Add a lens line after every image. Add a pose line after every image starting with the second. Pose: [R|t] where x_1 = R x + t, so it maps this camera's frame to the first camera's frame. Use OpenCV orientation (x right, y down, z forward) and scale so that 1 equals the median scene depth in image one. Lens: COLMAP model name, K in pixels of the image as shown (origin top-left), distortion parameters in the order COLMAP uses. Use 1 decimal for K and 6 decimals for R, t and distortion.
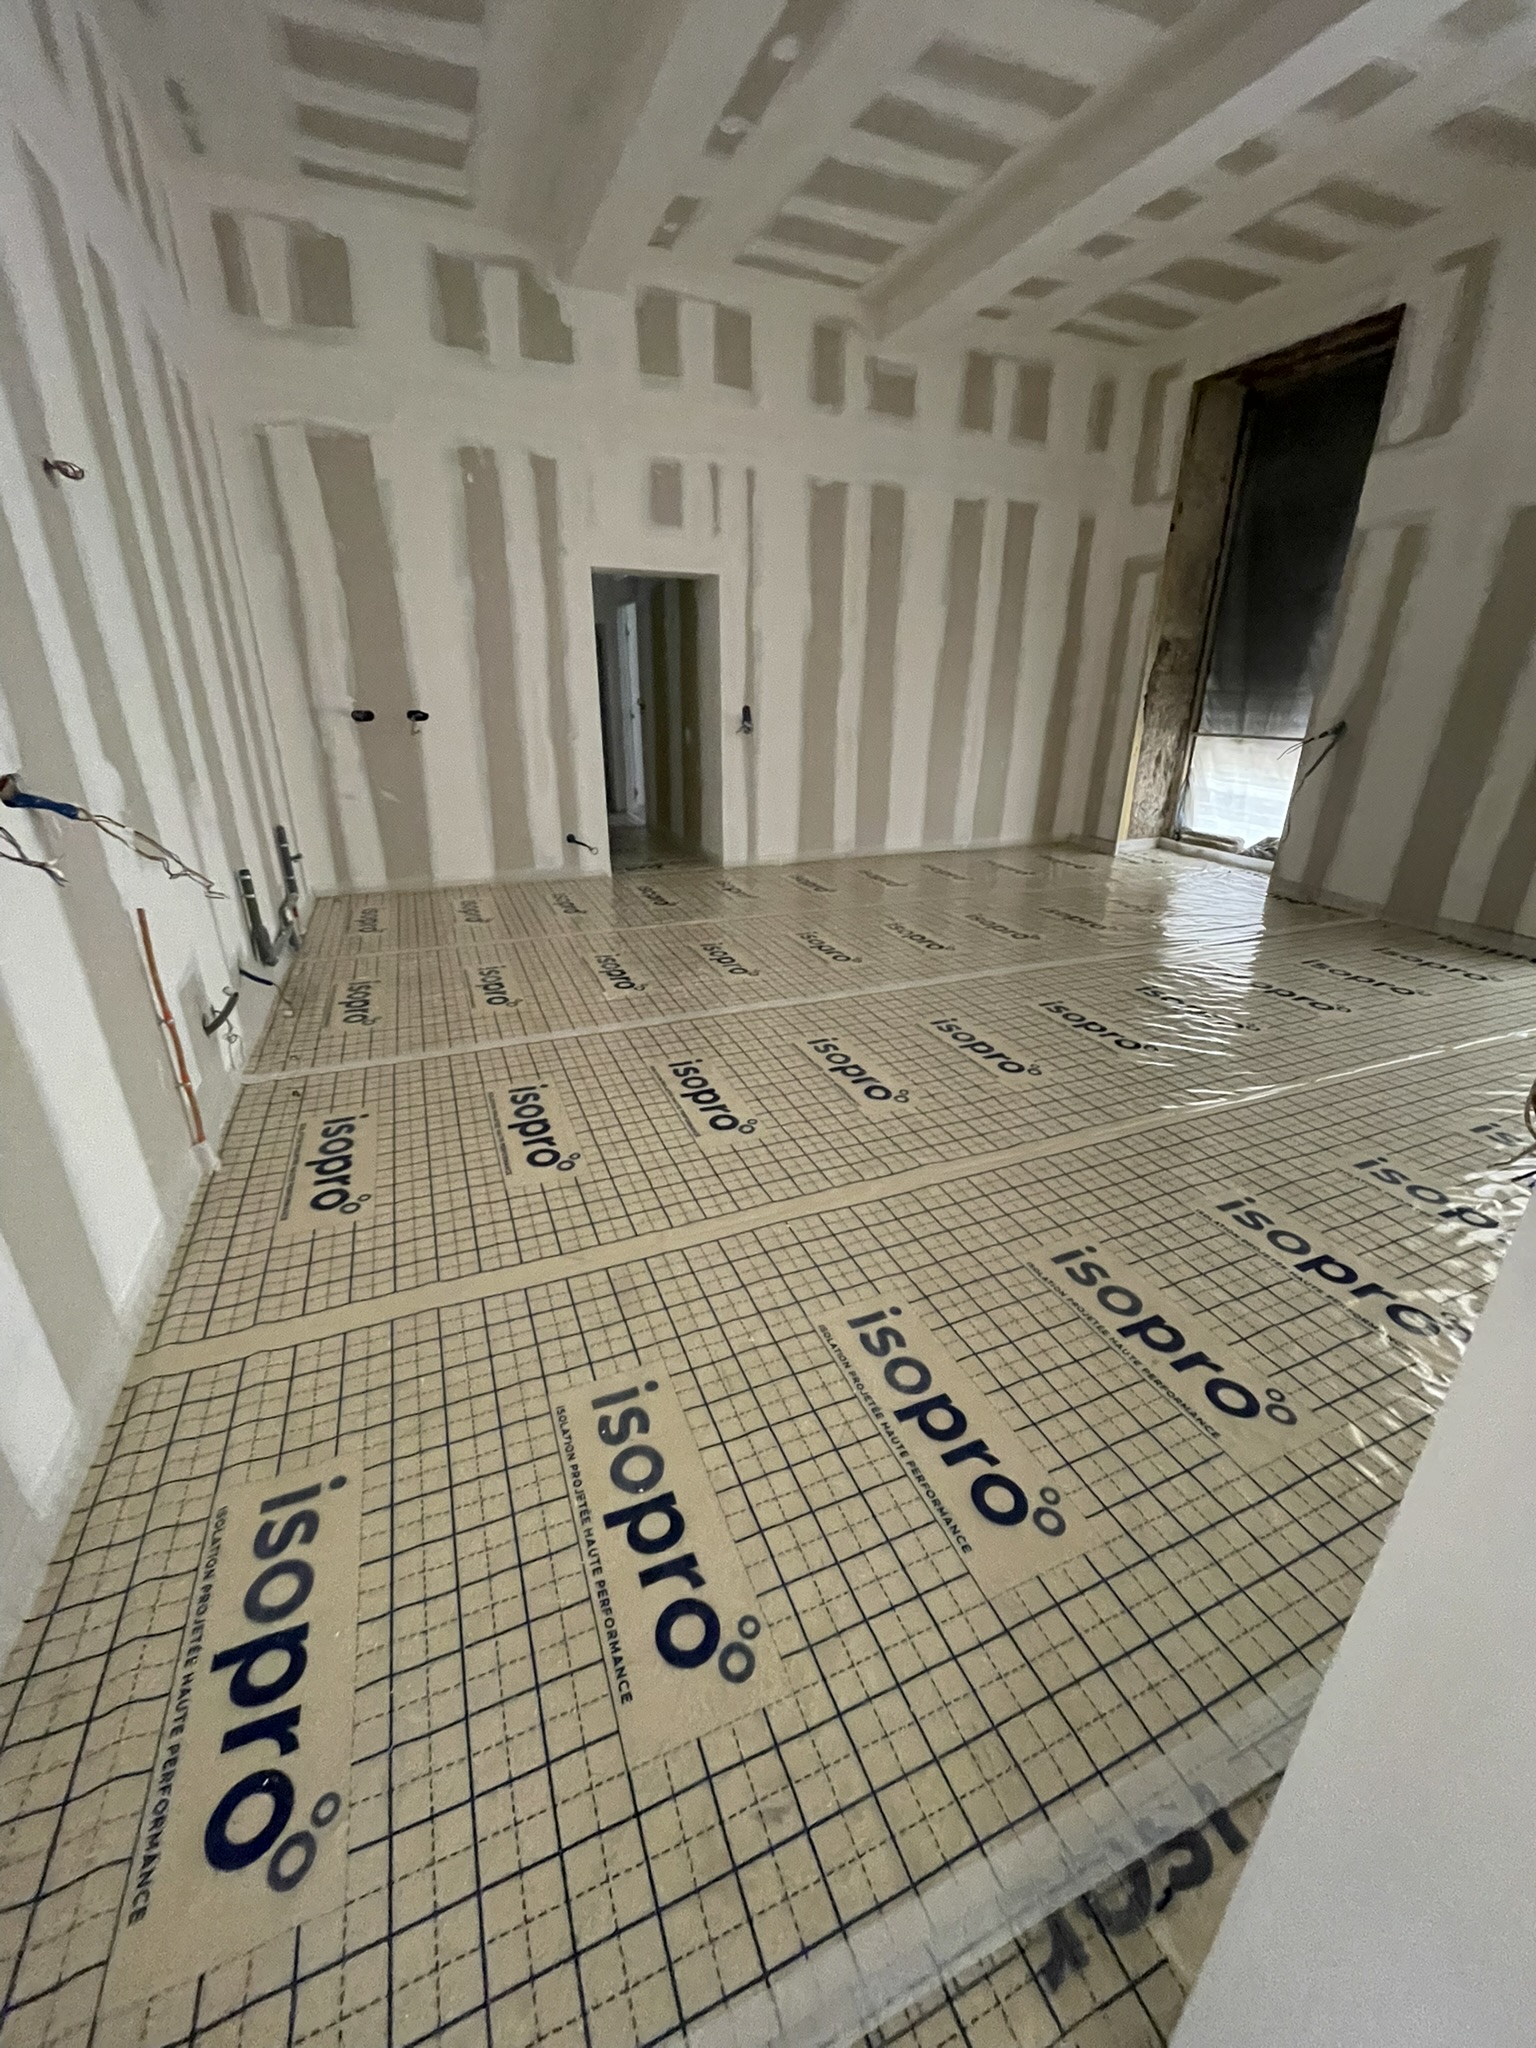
lens RADIAL K [[811.6, 0, 763.9], [0, 811.6, 1023.3], [0, 0, 1]] dist [-0.002039, 0.000565]
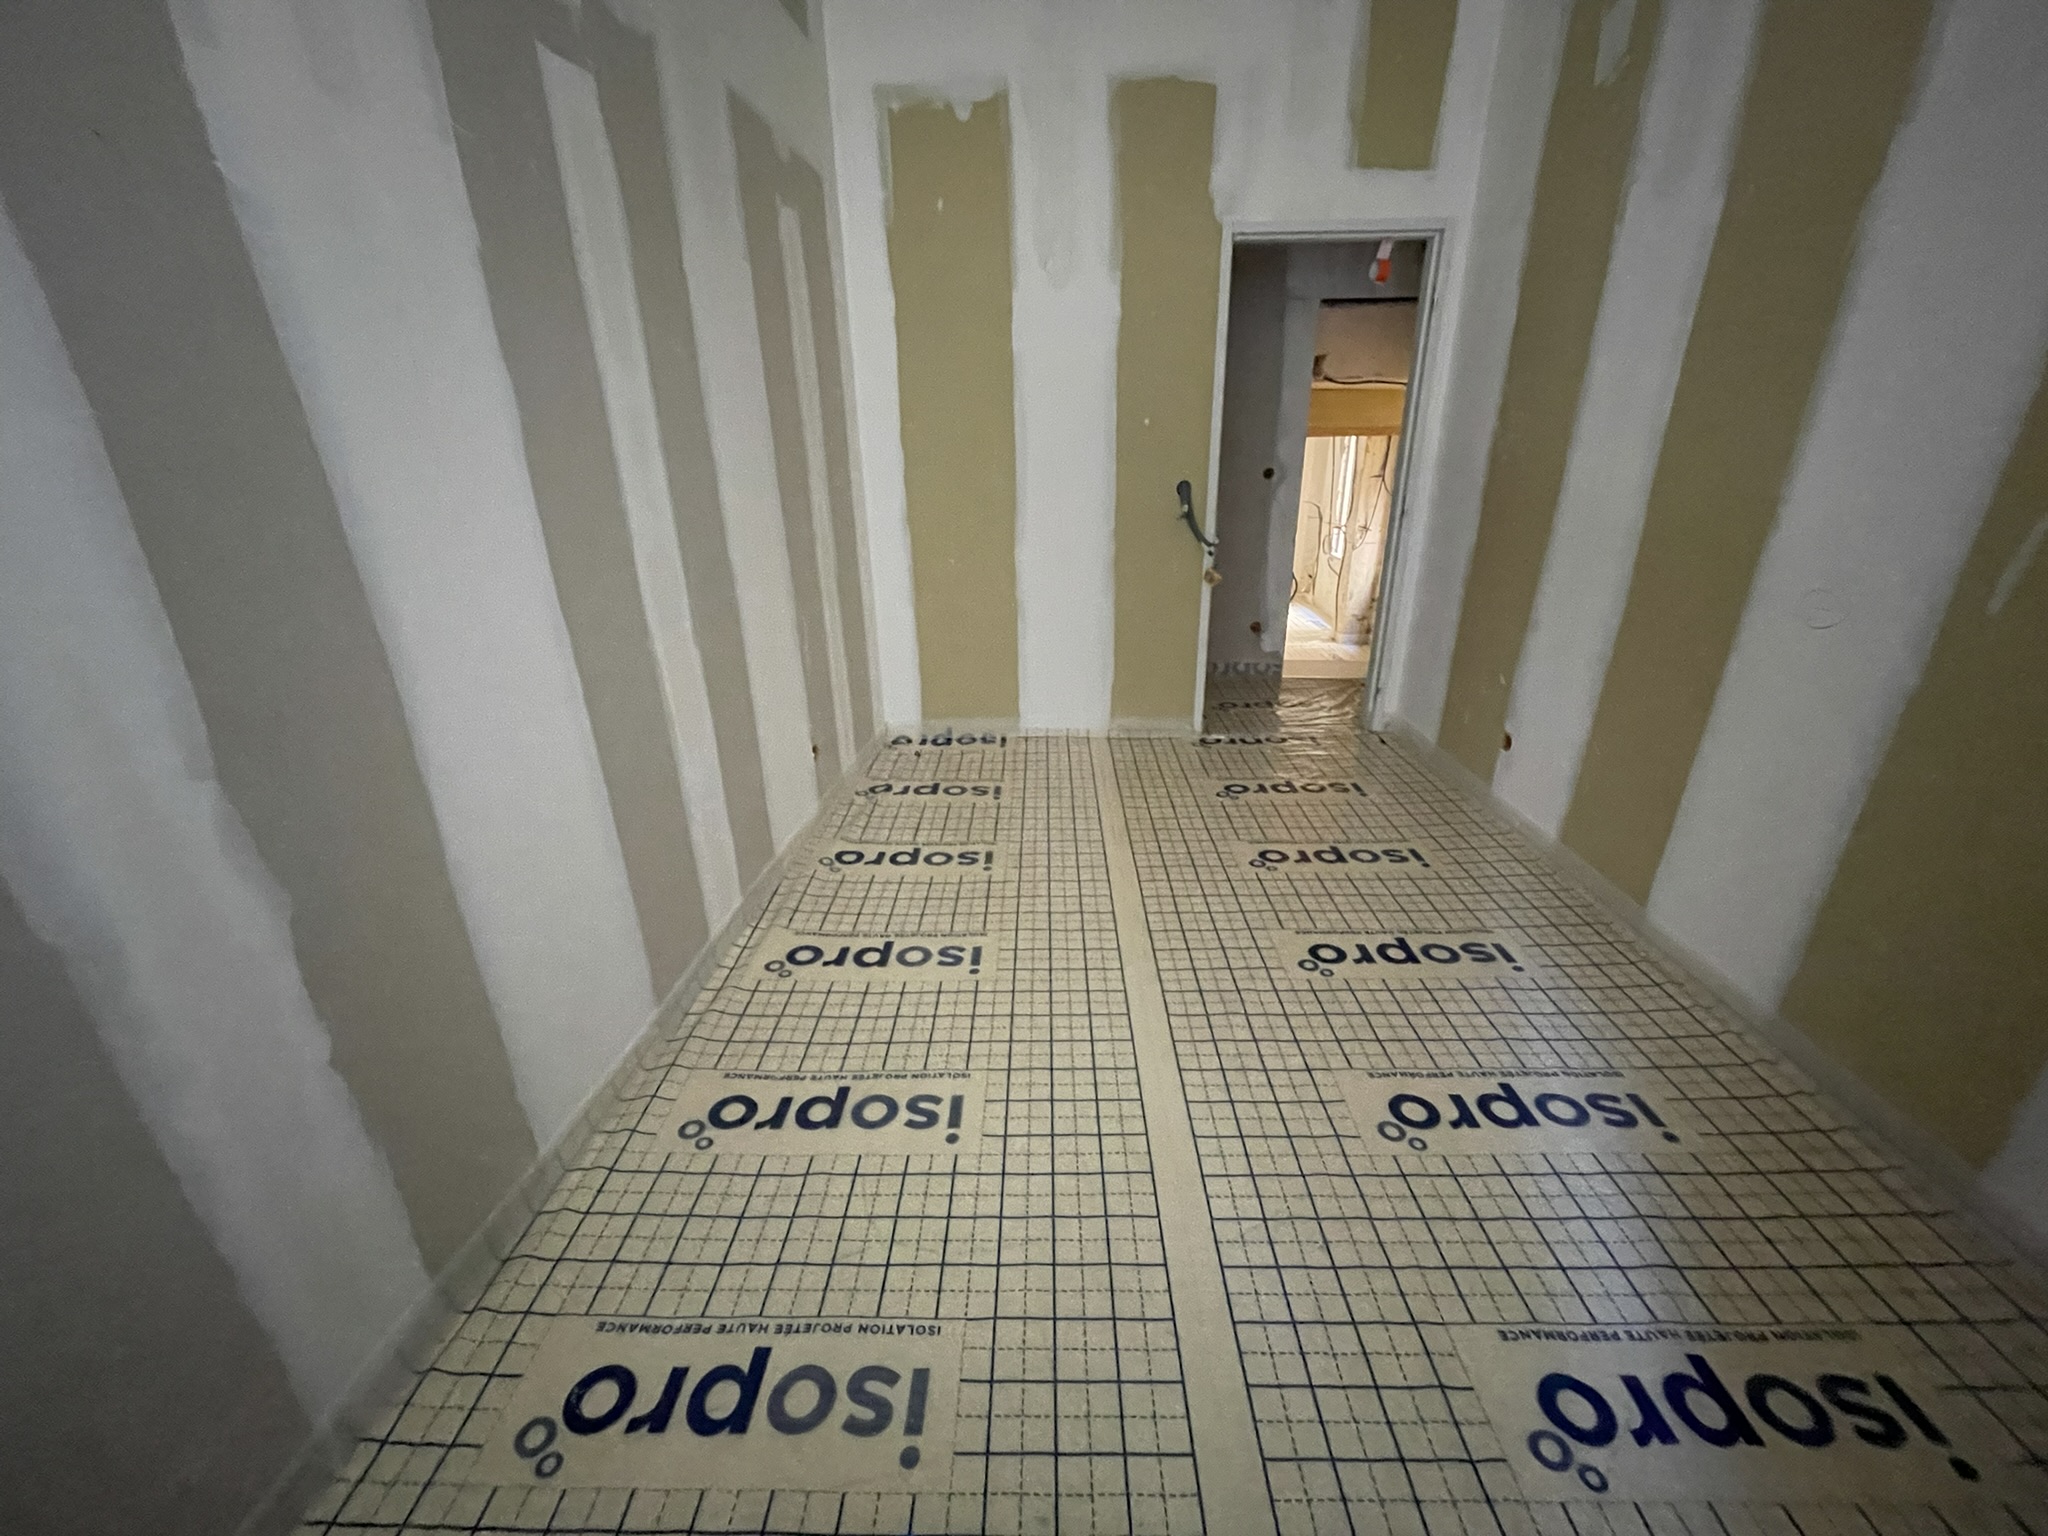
lens RADIAL K [[811.6, 0, 1026.4], [0, 811.6, 769.4], [0, 0, 1]] dist [-0.002039, 0.000565]
pose [[-0.400200, 0.348583, -0.847543, 0.343692], [-0.337196, 0.803943, 0.489871, -0.046088], [0.852138, 0.481835, -0.204197, 0.140275]]
